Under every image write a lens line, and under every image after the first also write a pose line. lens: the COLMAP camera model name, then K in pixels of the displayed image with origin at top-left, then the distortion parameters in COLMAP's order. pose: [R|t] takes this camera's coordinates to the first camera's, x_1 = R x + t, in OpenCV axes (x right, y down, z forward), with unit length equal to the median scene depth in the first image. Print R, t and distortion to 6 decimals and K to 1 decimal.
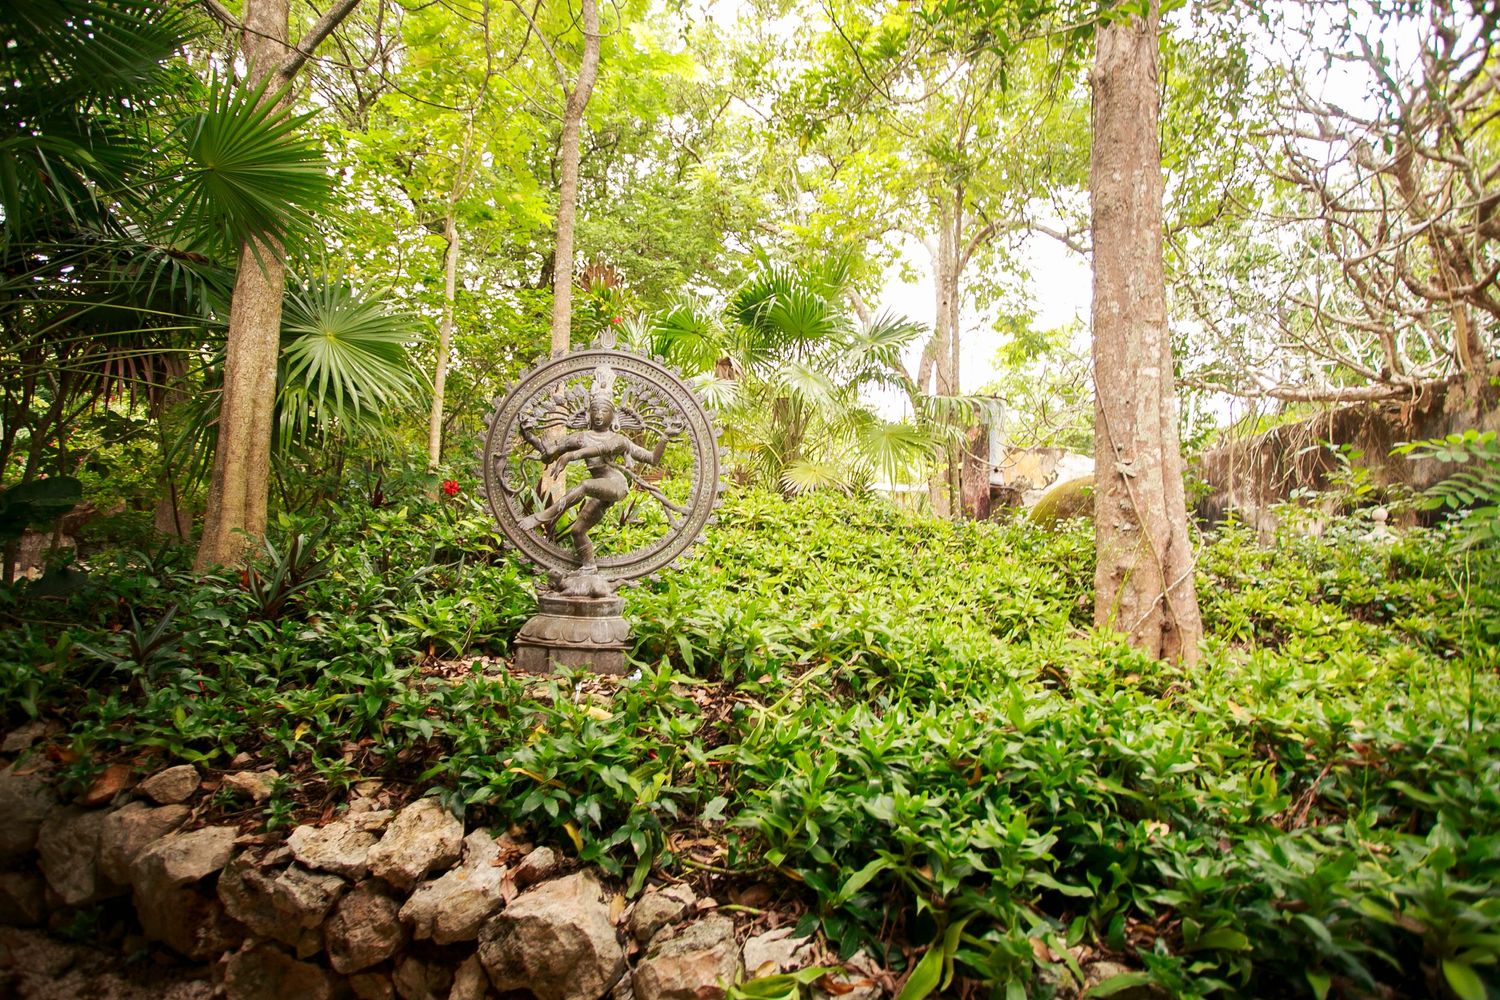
lens RADIAL K [[744.4, 0, 751.4], [0, 744.4, 501.5], [0, 0, 1]] dist [-0.026420, 0.002605]
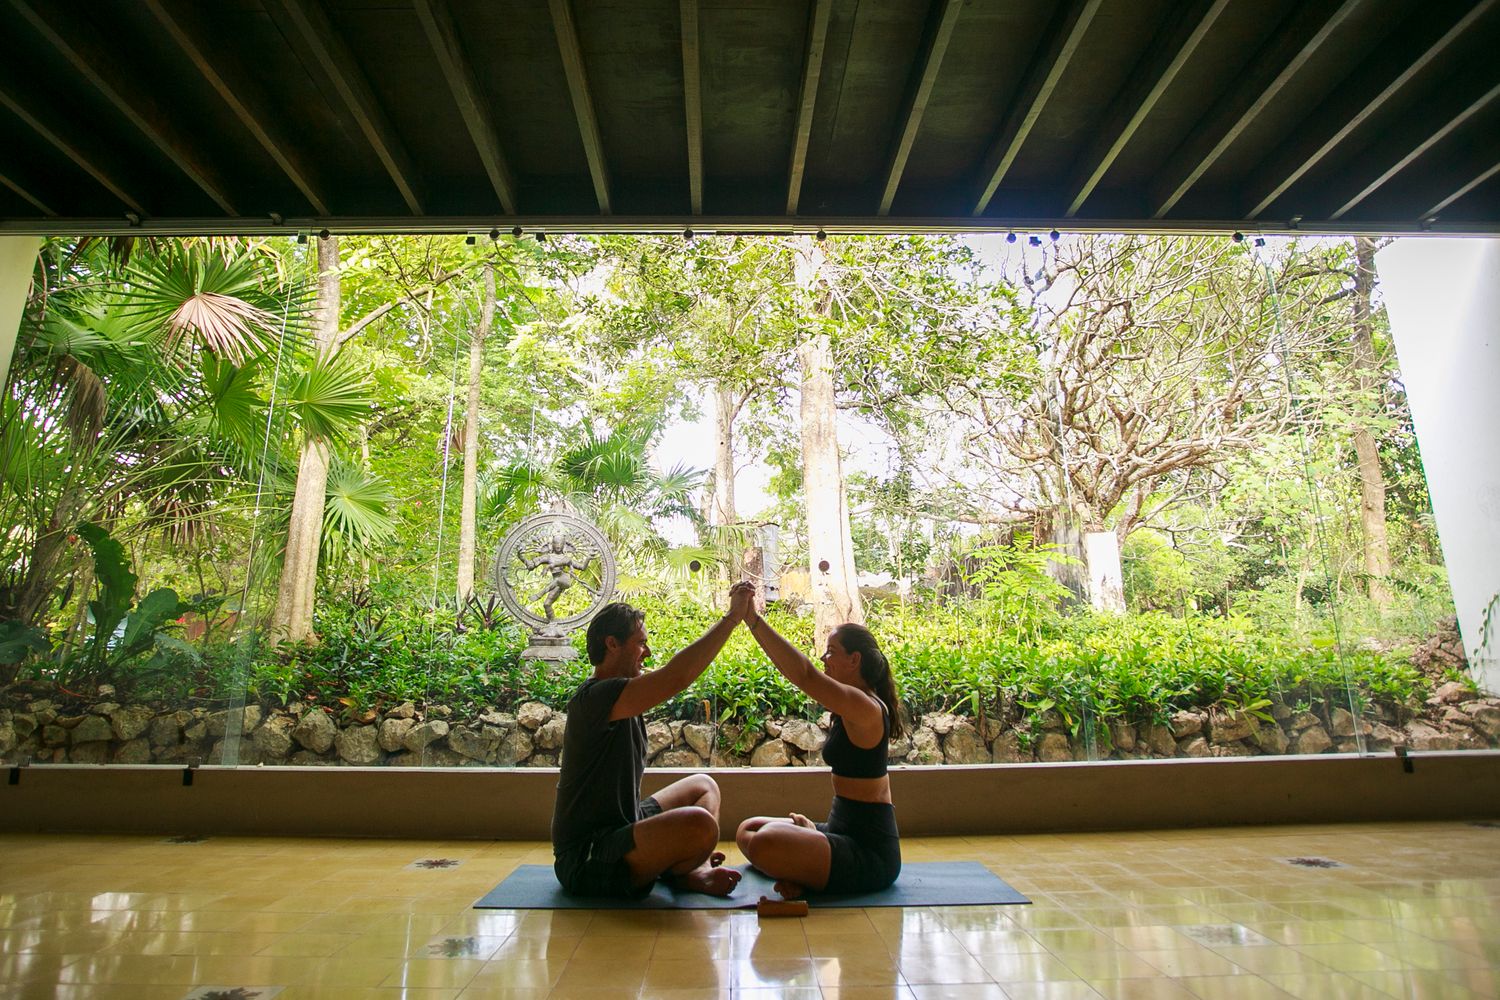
lens RADIAL K [[744.4, 0, 750.3], [0, 744.4, 501.8], [0, 0, 1]] dist [-0.026420, 0.002605]
pose [[0.958997, 0.005133, 0.283368, -0.204908], [0.042594, 0.985870, -0.162006, 0.083146], [-0.280196, 0.167433, 0.945228, -0.779778]]
